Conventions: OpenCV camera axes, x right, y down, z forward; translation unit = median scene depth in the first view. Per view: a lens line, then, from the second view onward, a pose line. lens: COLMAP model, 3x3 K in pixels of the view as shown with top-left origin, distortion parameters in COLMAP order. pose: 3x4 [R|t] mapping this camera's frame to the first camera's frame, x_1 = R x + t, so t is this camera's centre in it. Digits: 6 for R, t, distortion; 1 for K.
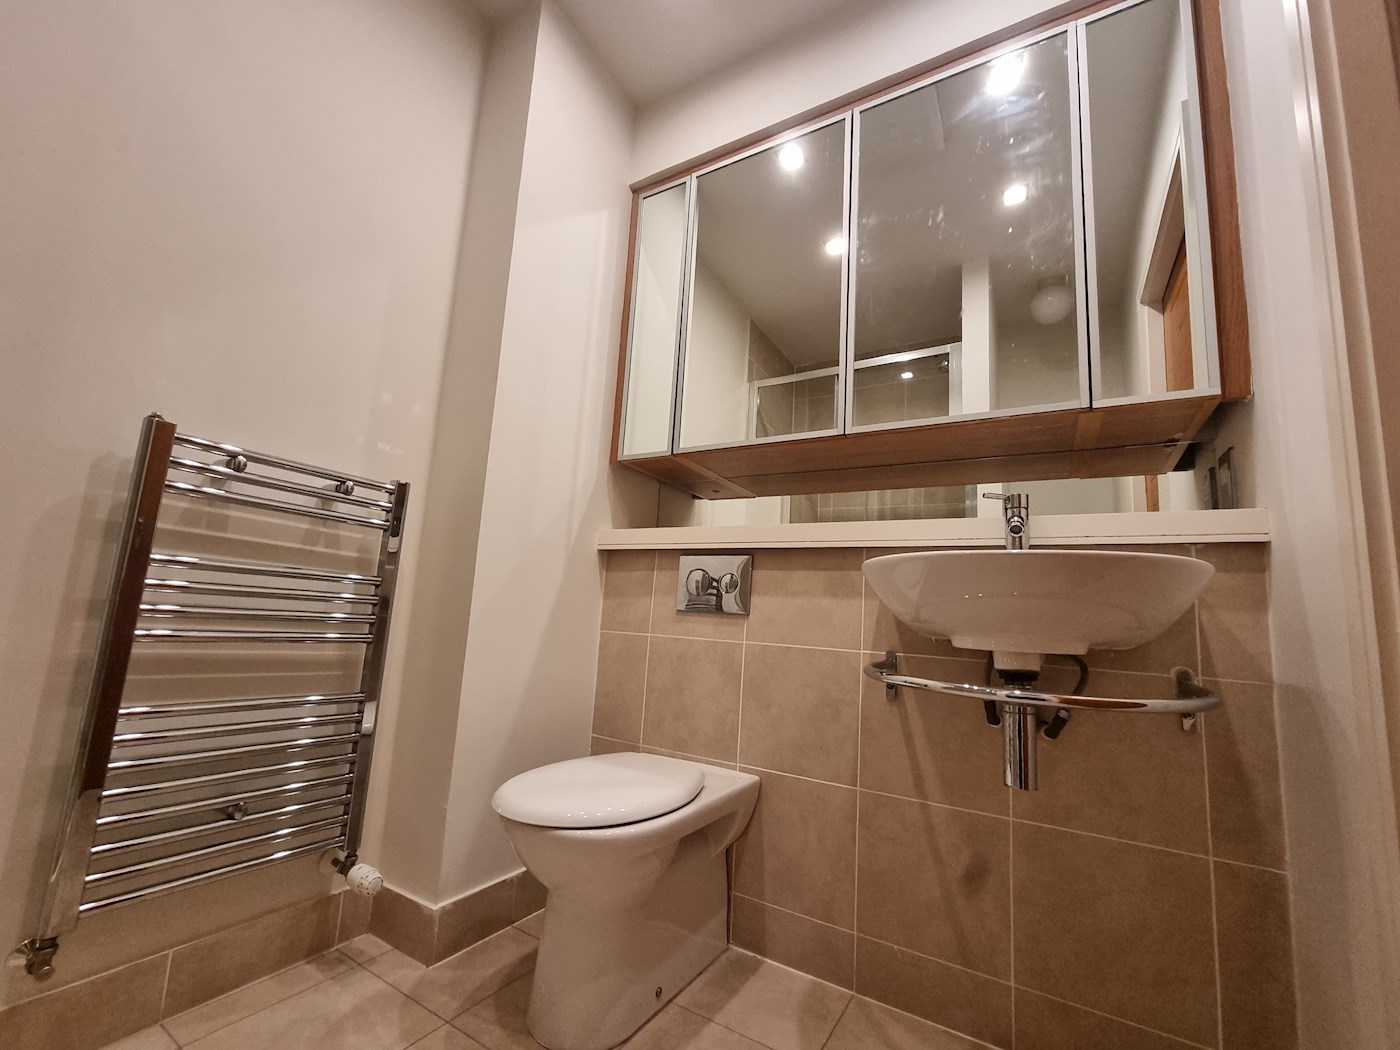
lens RADIAL K [[578.6, 0, 699.7], [0, 578.6, 540.0], [0, 0, 1]] dist [-0.004353, 0.000306]
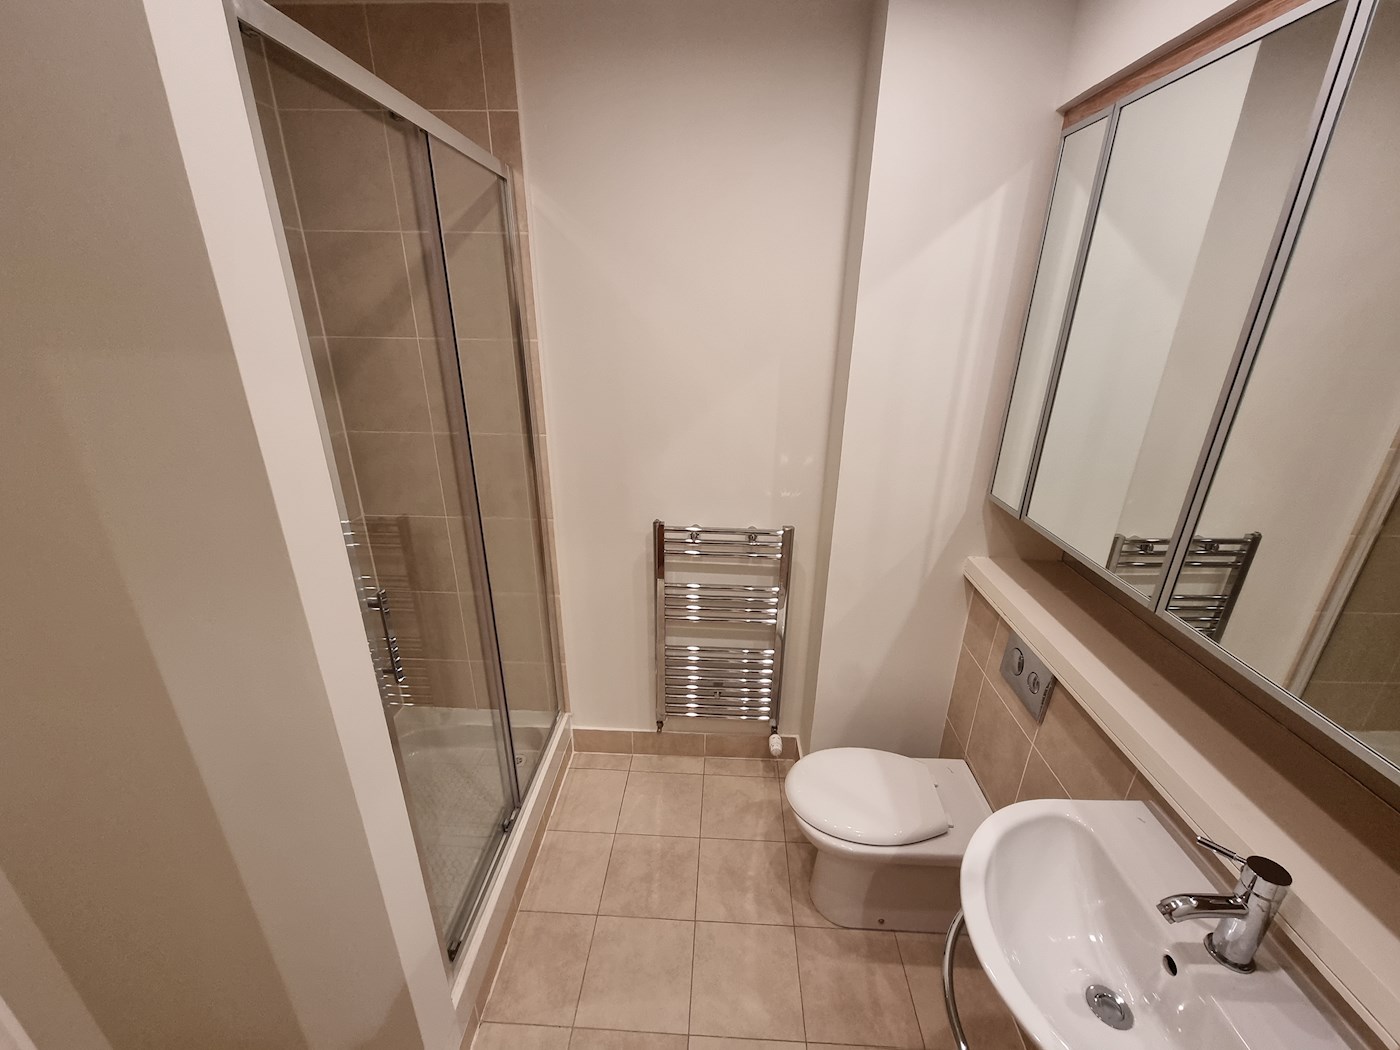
lens RADIAL K [[578.6, 0, 699.7], [0, 578.6, 540.0], [0, 0, 1]] dist [-0.004353, 0.000306]
pose [[0.474896, 0.276416, -0.835505, 0.607498], [0.143864, 0.912236, 0.383573, -0.684339], [0.868203, -0.302357, 0.393451, 0.256657]]
